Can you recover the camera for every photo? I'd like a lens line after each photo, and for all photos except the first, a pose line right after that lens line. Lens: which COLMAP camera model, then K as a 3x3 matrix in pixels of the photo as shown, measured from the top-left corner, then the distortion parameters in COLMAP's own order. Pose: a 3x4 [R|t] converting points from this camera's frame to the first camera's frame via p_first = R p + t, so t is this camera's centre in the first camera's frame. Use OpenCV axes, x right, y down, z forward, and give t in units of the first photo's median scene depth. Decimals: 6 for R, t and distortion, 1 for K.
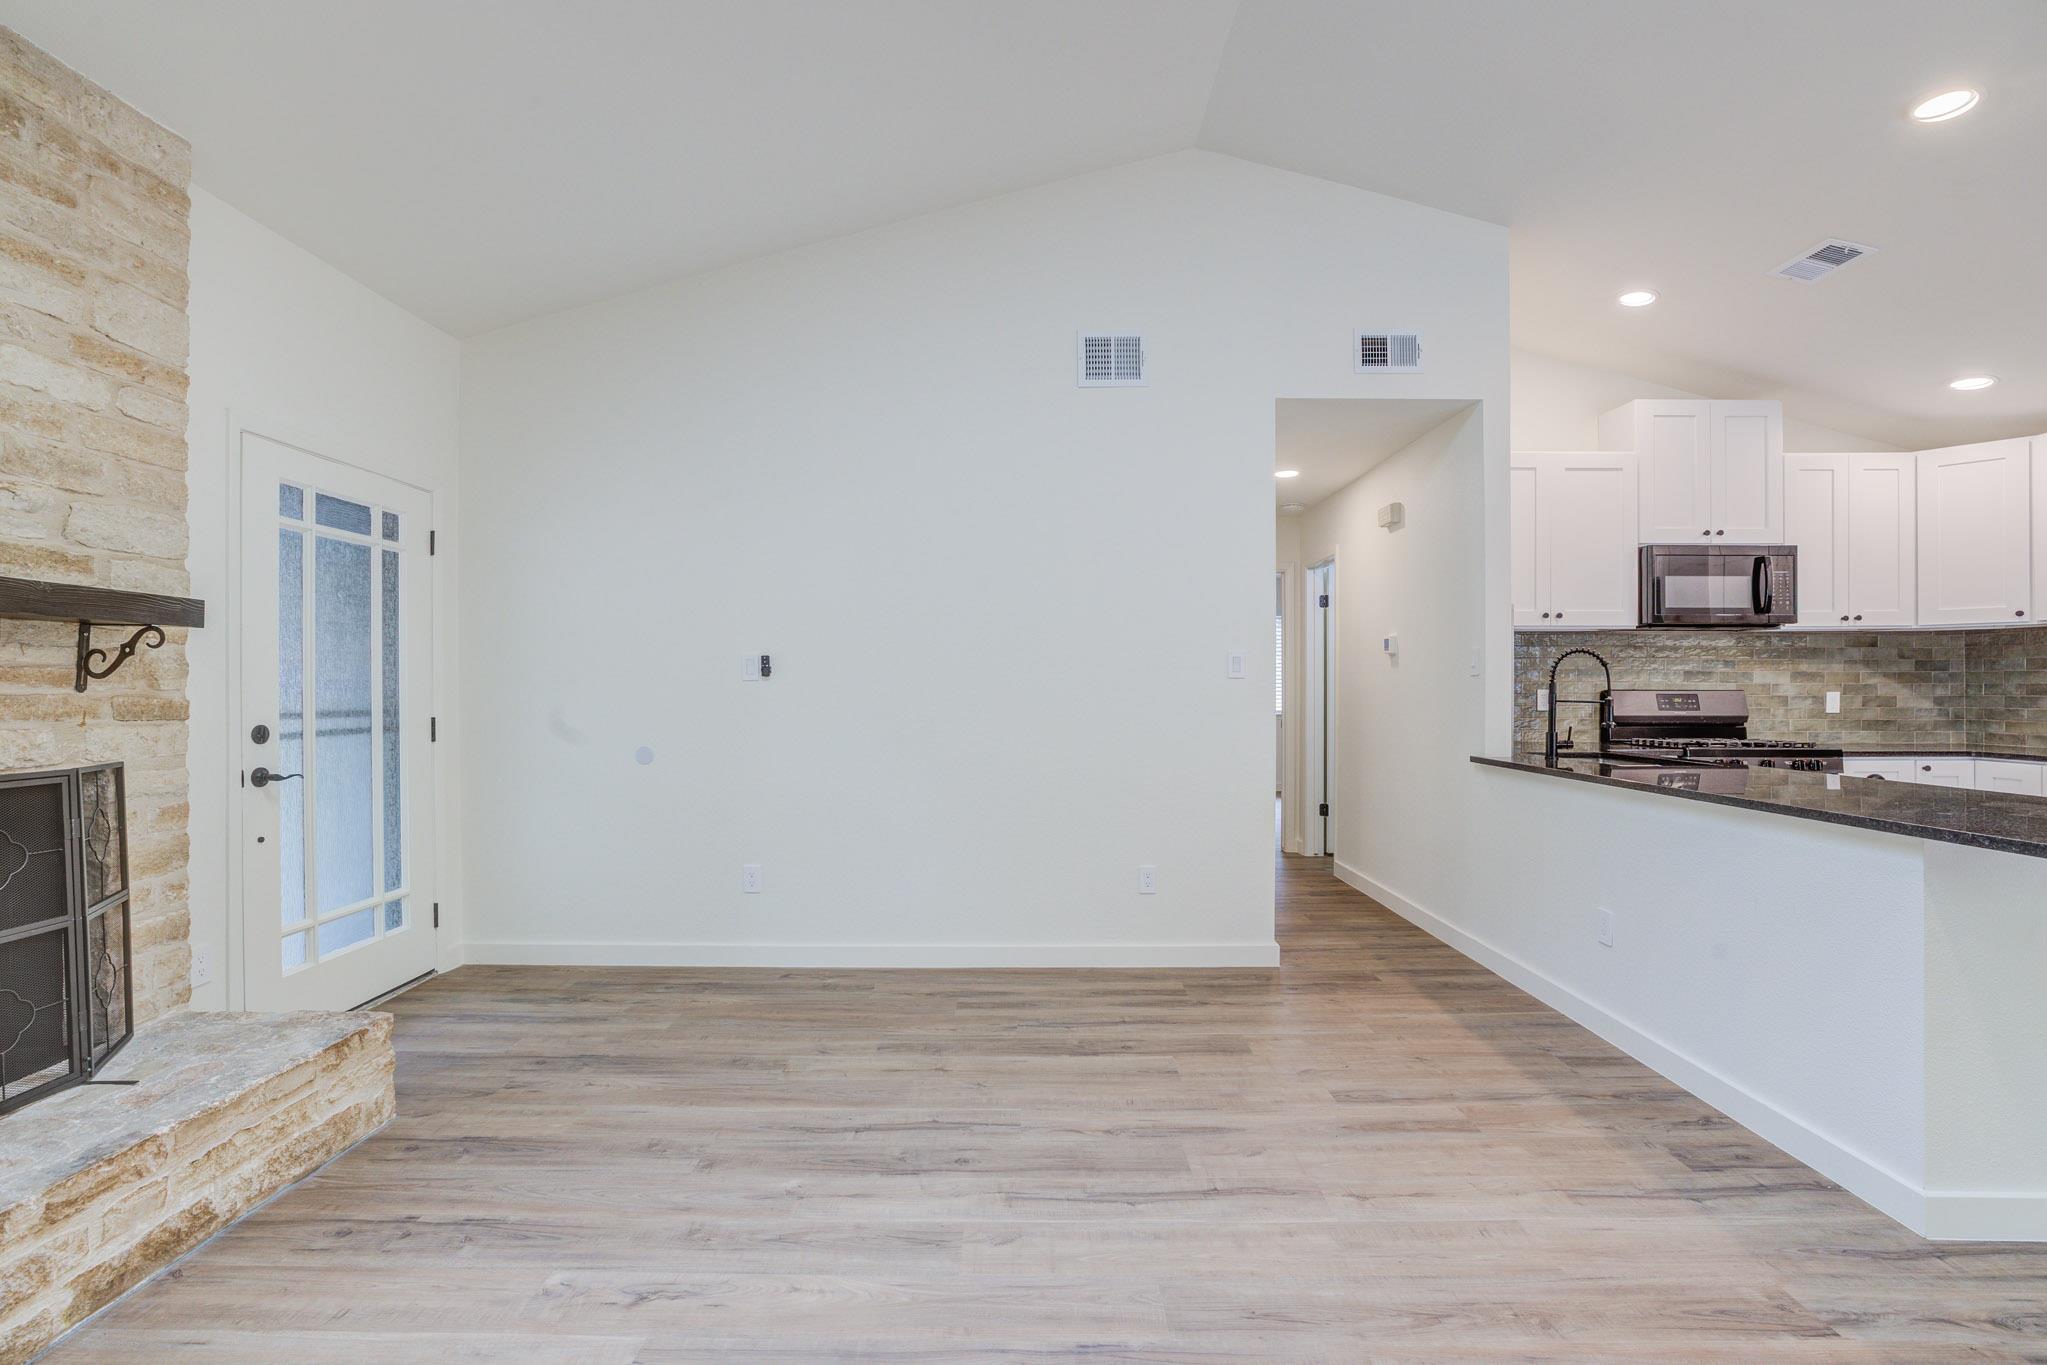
lens RADIAL K [[892.4, 0, 1019.2], [0, 892.4, 688.0], [0, 0, 1]] dist [-0.038704, 0.013784]
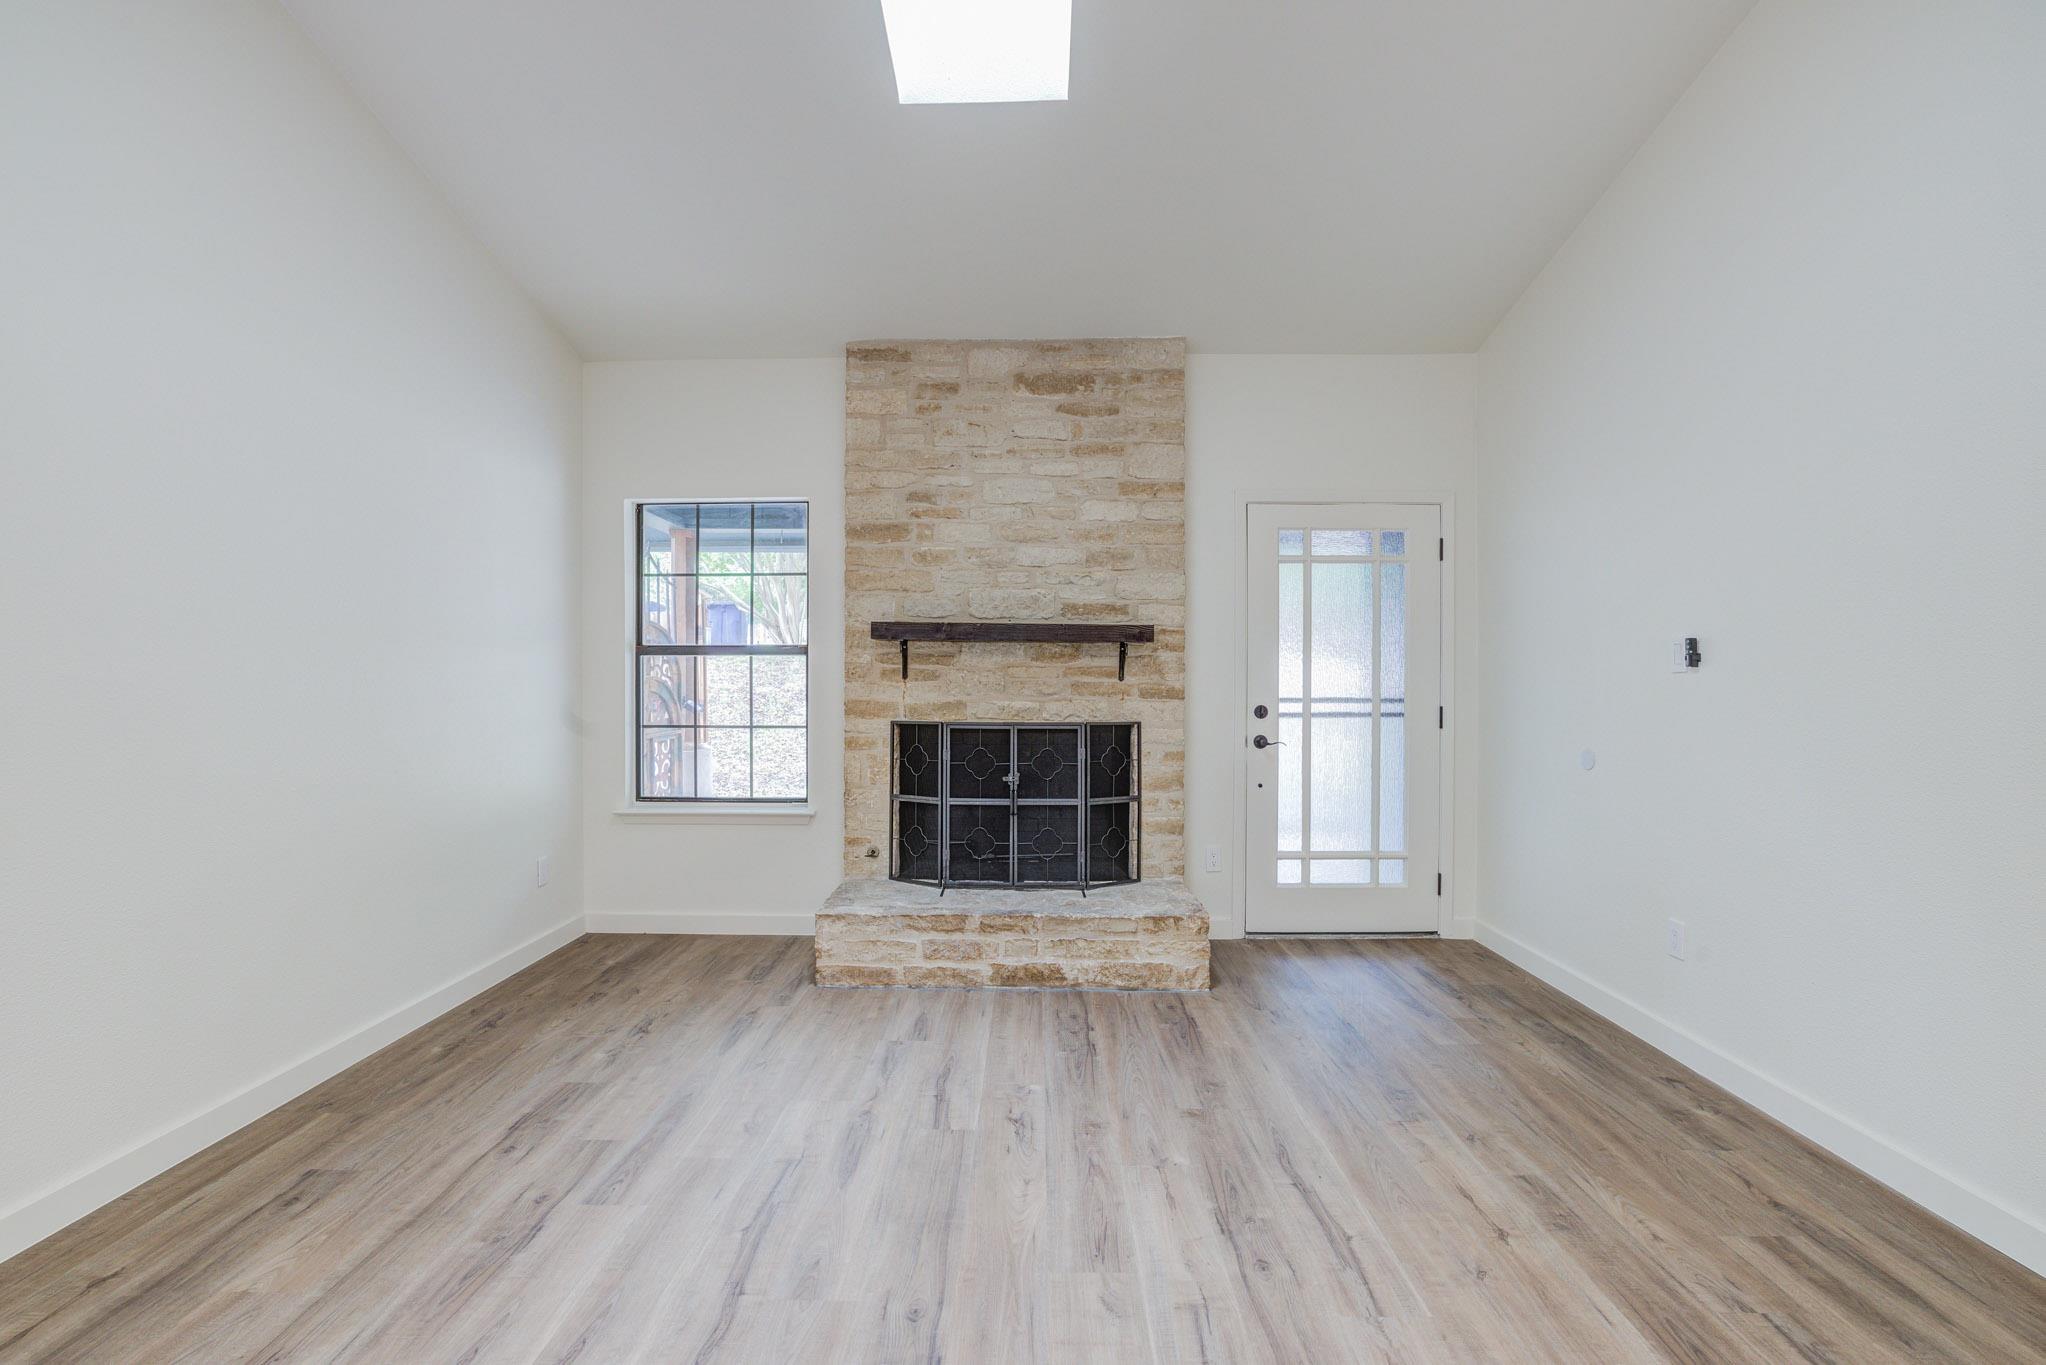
lens RADIAL K [[880.7, 0, 1016.1], [0, 880.7, 689.6], [0, 0, 1]] dist [-0.047667, 0.018258]
pose [[-0.007465, 0.016076, -0.999843, 0.551514], [-0.003973, 0.999862, 0.016106, -0.004755], [0.999964, 0.004093, -0.007400, 0.592008]]
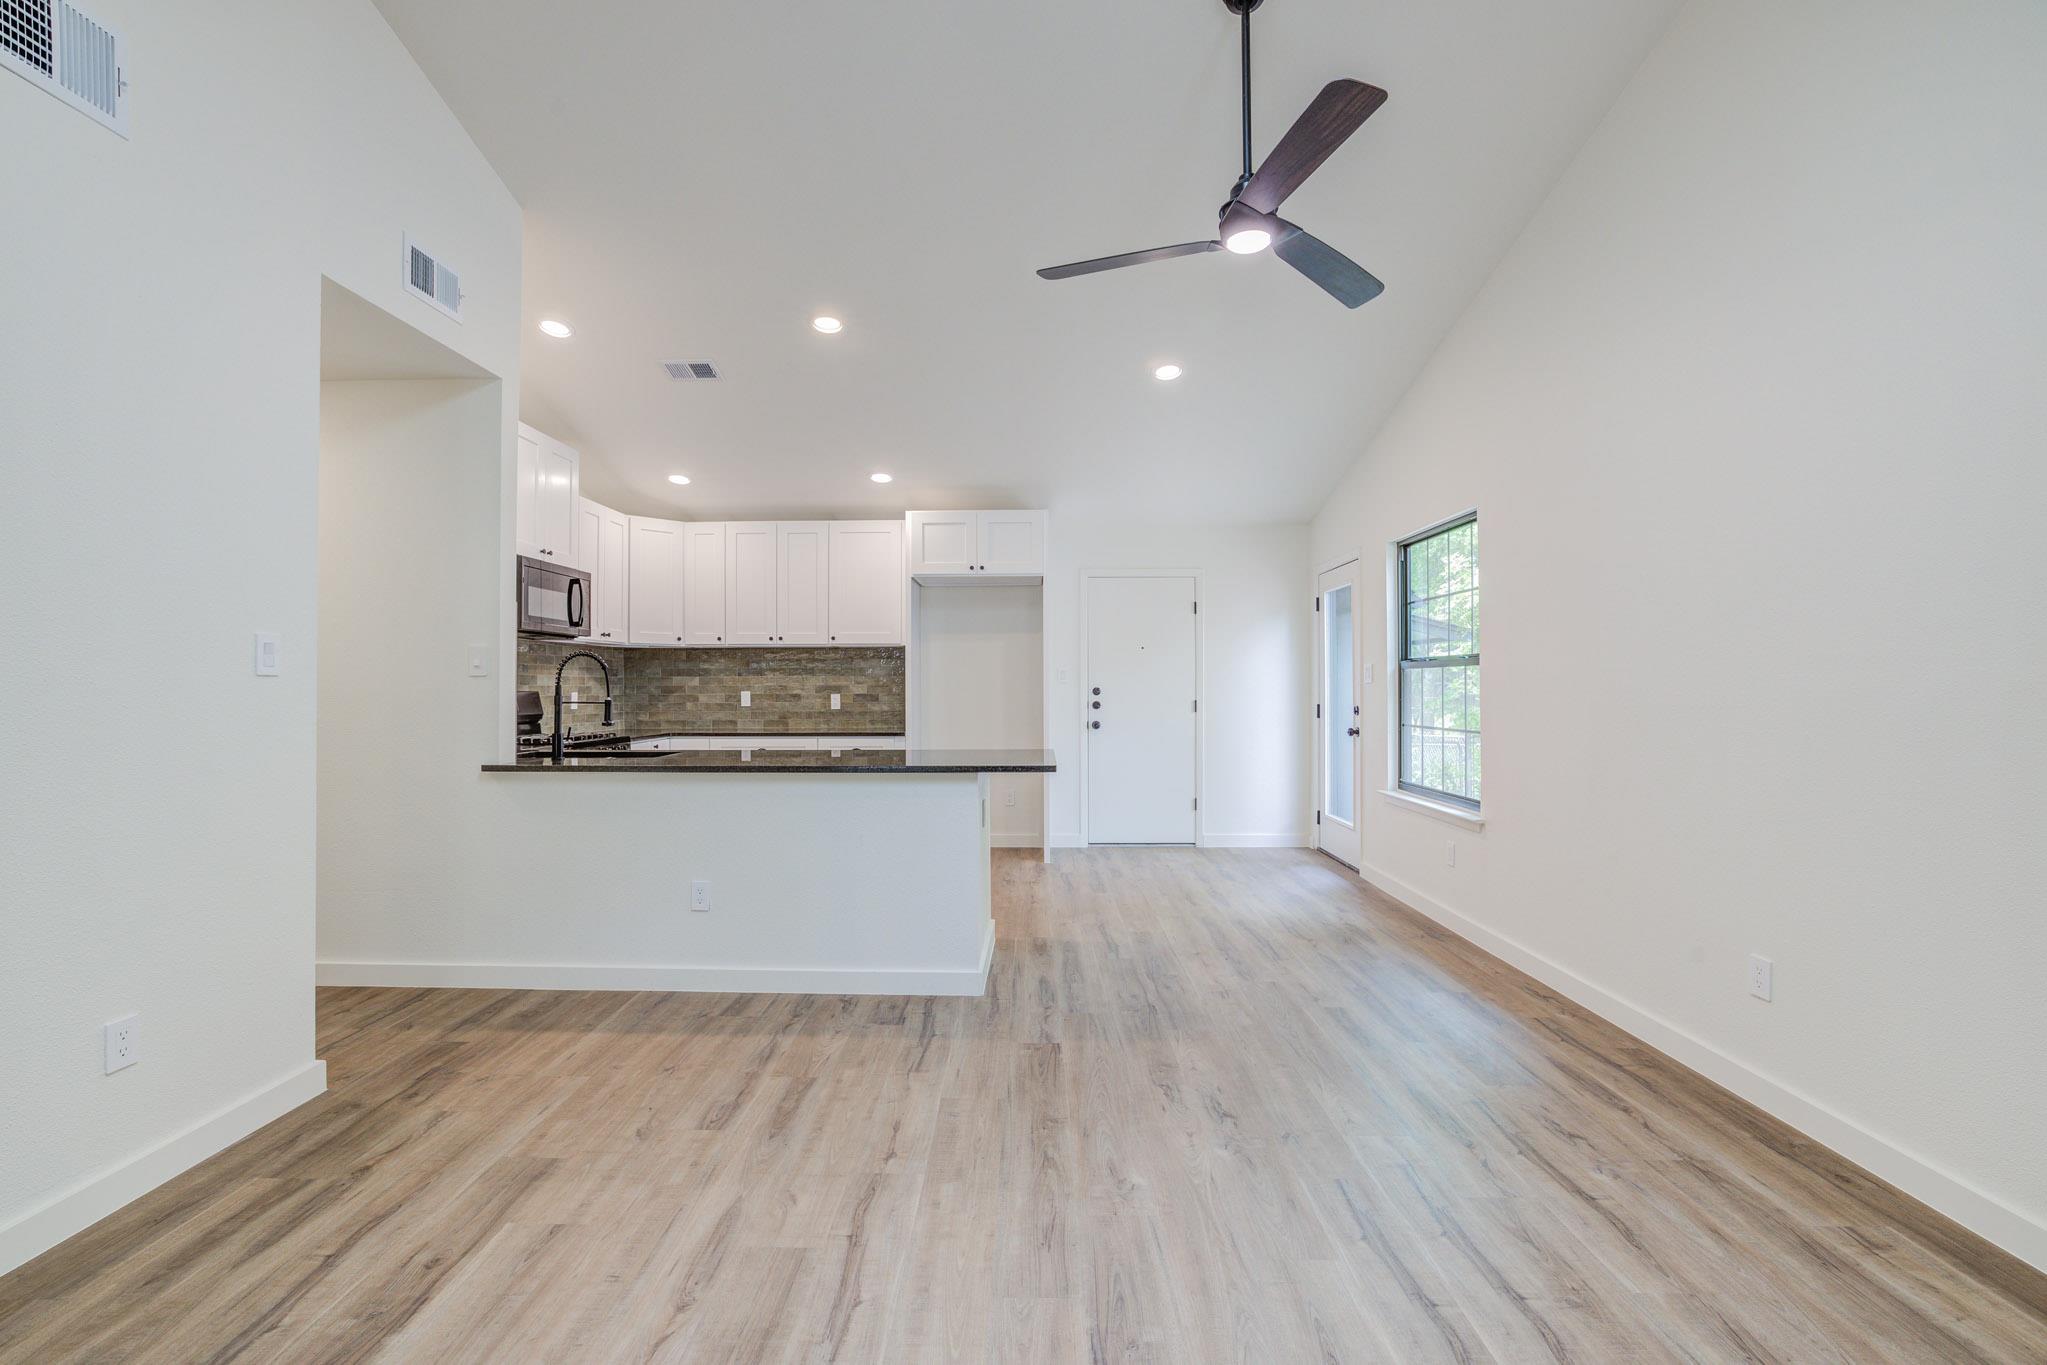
lens RADIAL K [[872.6, 0, 1017.0], [0, 872.6, 685.4], [0, 0, 1]] dist [-0.048028, 0.017493]
pose [[0.007743, 0.002226, 0.999968, -0.479467], [0.002258, 0.999995, -0.002244, -0.001662], [-0.999967, 0.002275, 0.007737, 0.585822]]
